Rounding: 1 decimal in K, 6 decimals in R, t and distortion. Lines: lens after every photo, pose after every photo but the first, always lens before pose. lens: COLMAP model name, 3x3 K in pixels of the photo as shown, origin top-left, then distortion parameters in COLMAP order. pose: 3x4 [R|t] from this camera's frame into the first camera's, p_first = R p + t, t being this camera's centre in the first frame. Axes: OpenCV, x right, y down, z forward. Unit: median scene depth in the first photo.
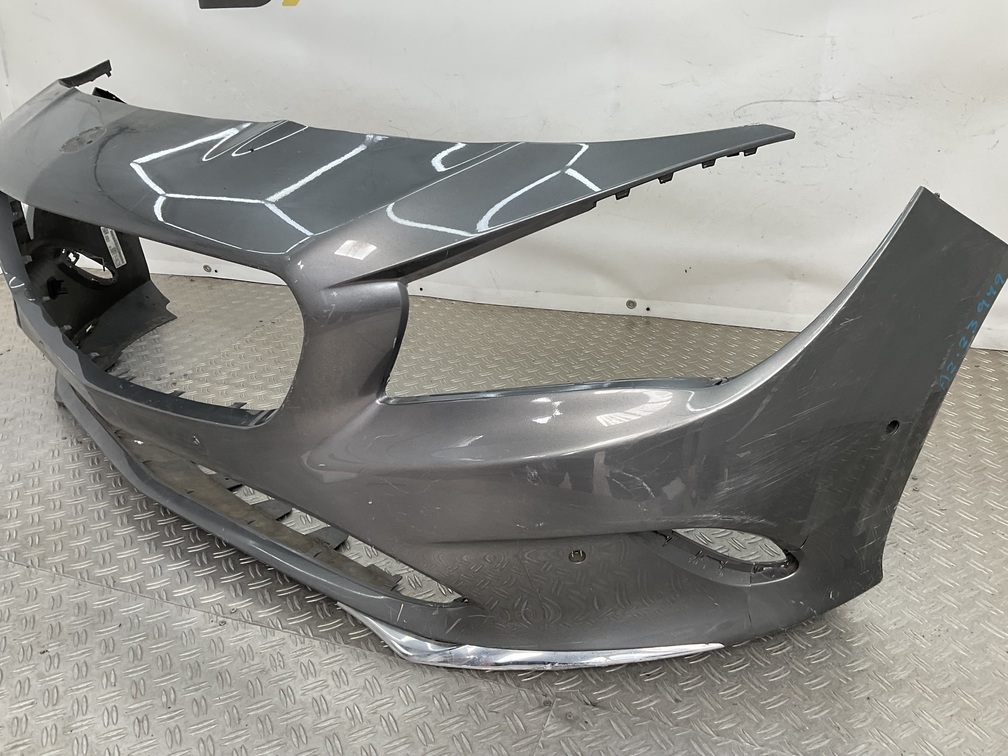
lens RADIAL K [[831.2, 0, 504.0], [0, 831.2, 378.0], [0, 0, 1]] dist [0.063717, -0.124006]
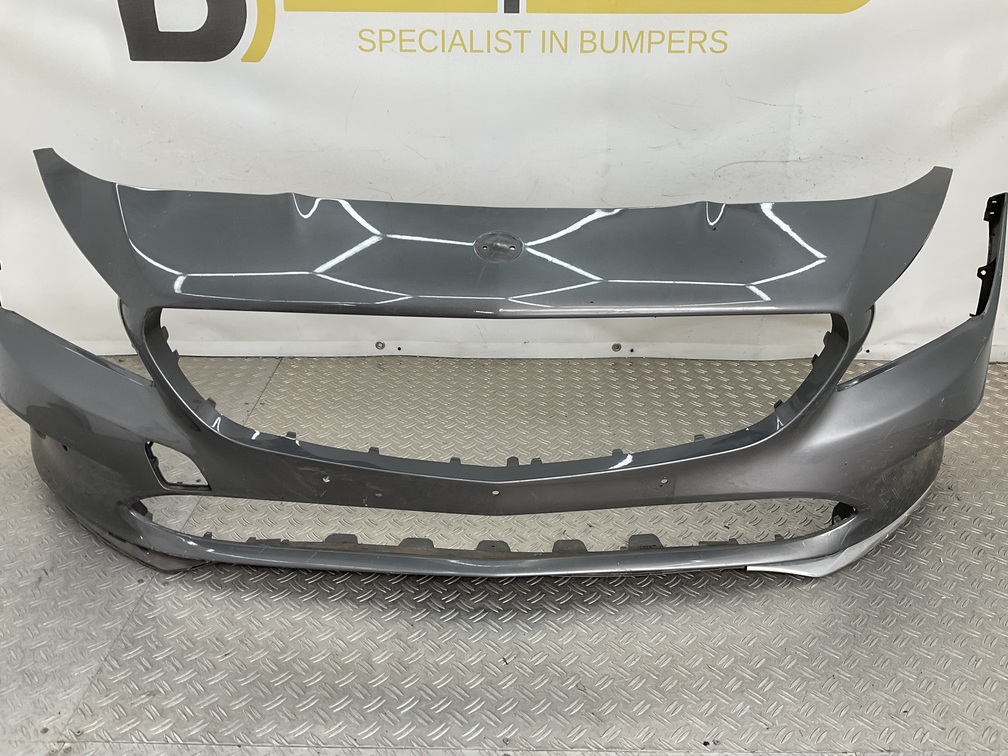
lens RADIAL K [[831.2, 0, 504.0], [0, 831.2, 378.0], [0, 0, 1]] dist [0.063717, -0.124006]
pose [[0.942696, -0.109422, 0.315200, -0.664062], [0.106825, 0.993949, 0.025560, -0.189885], [-0.316089, 0.009576, 0.948681, 0.077431]]
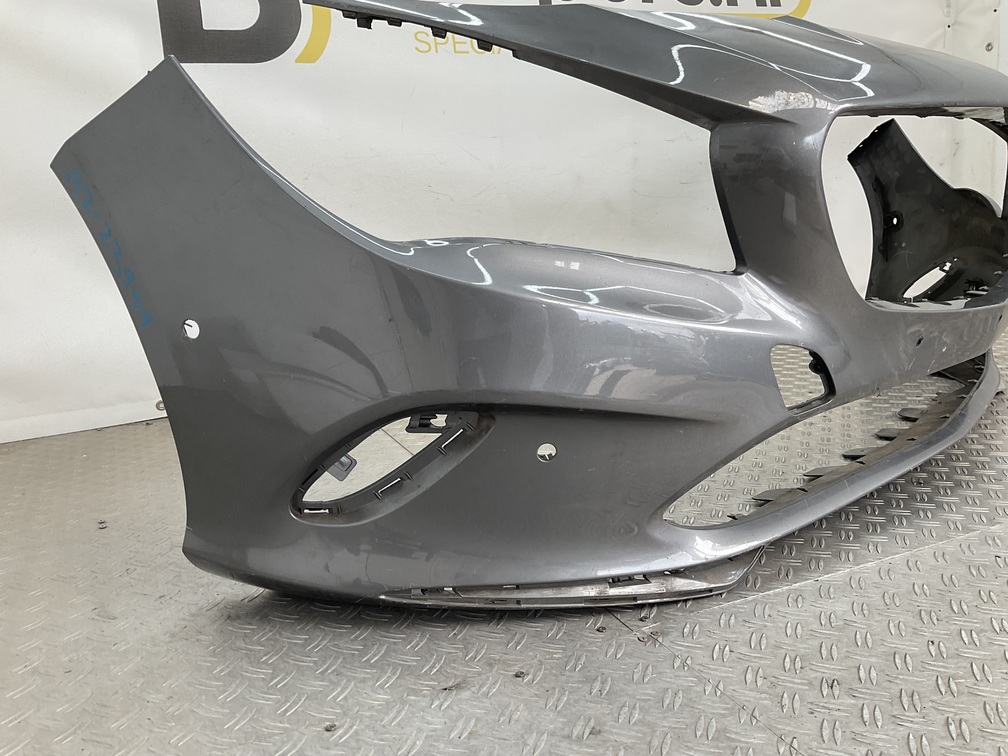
lens RADIAL K [[831.2, 0, 504.0], [0, 831.2, 378.0], [0, 0, 1]] dist [0.063717, -0.124006]
pose [[0.718539, -0.159252, 0.677008, -1.546742], [0.316751, 0.941548, -0.114702, 0.059516], [-0.619169, 0.296861, 0.726982, 0.693167]]
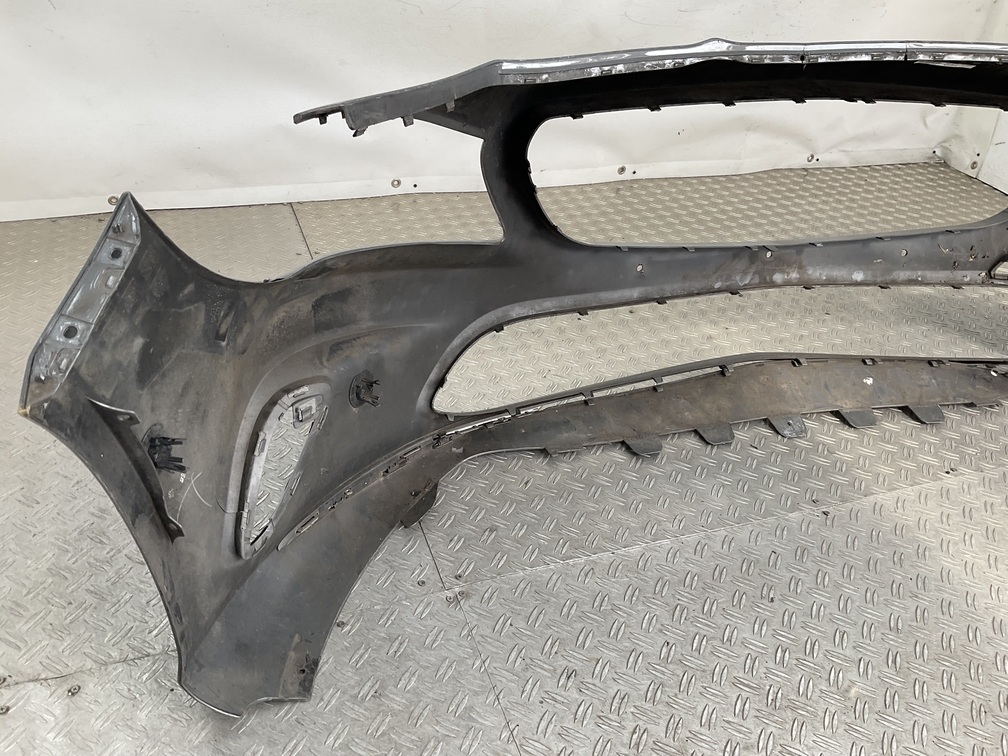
lens RADIAL K [[828.3, 0, 504.9], [0, 828.3, 376.2], [0, 0, 1]] dist [0.117982, -0.229529]
pose [[0.759670, -0.286164, 0.583962, -1.408377], [0.171102, 0.954292, 0.245055, -0.258718], [-0.627396, -0.086244, 0.773910, 0.458201]]
